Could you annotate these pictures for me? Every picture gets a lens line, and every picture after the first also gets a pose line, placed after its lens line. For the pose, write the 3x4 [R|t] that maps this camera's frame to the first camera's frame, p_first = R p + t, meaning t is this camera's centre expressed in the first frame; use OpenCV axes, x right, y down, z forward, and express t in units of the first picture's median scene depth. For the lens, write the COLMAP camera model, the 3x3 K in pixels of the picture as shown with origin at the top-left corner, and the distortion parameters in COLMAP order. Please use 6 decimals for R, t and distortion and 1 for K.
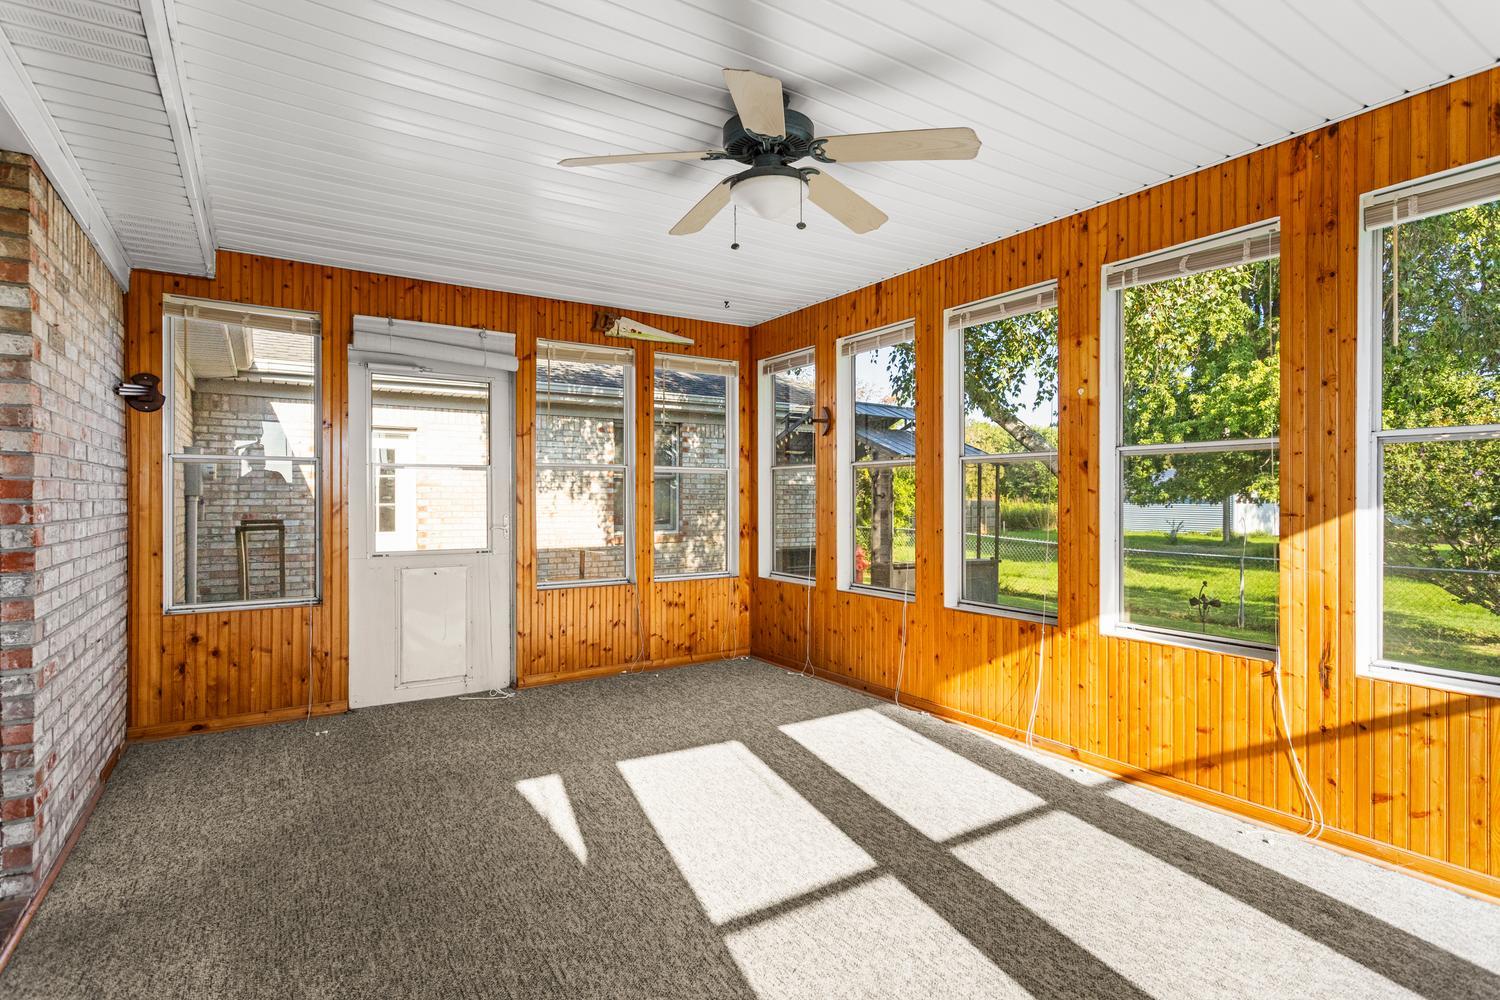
lens RADIAL K [[720.2, 0, 748.0], [0, 720.2, 498.3], [0, 0, 1]] dist [0.002494, 0.001662]
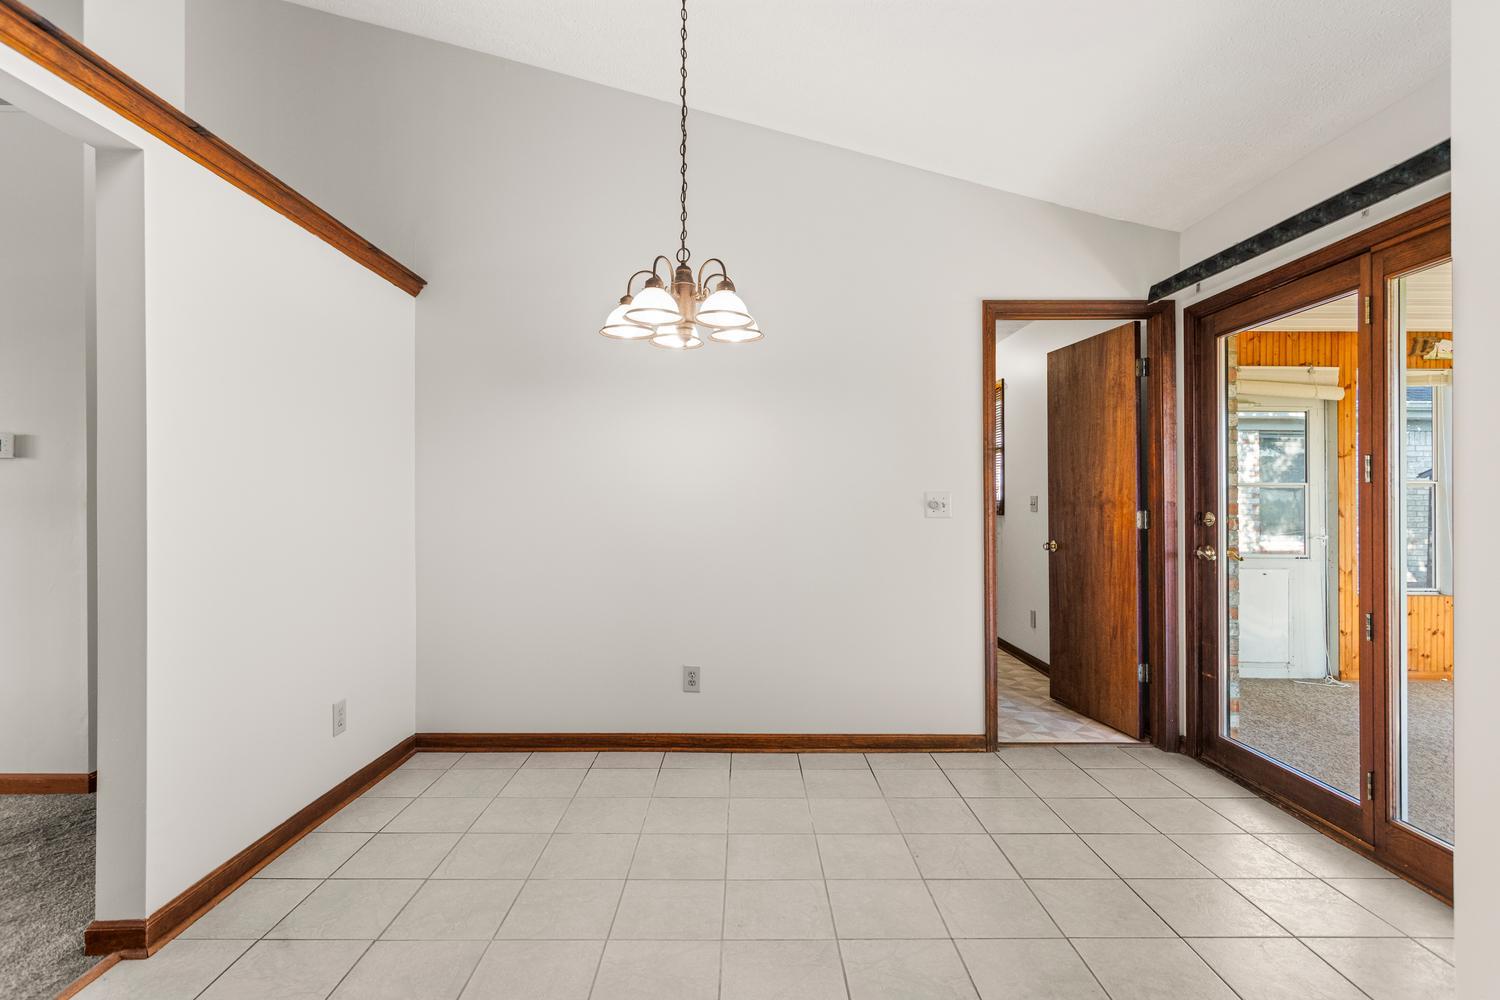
lens RADIAL K [[720.2, 0, 740.9], [0, 720.2, 496.6], [0, 0, 1]] dist [0.002494, 0.001662]
pose [[0.836526, 0.003178, -0.547918, -0.662017], [-0.009410, 0.999919, -0.008568, -0.007201], [0.547847, 0.012323, 0.836488, -0.633792]]
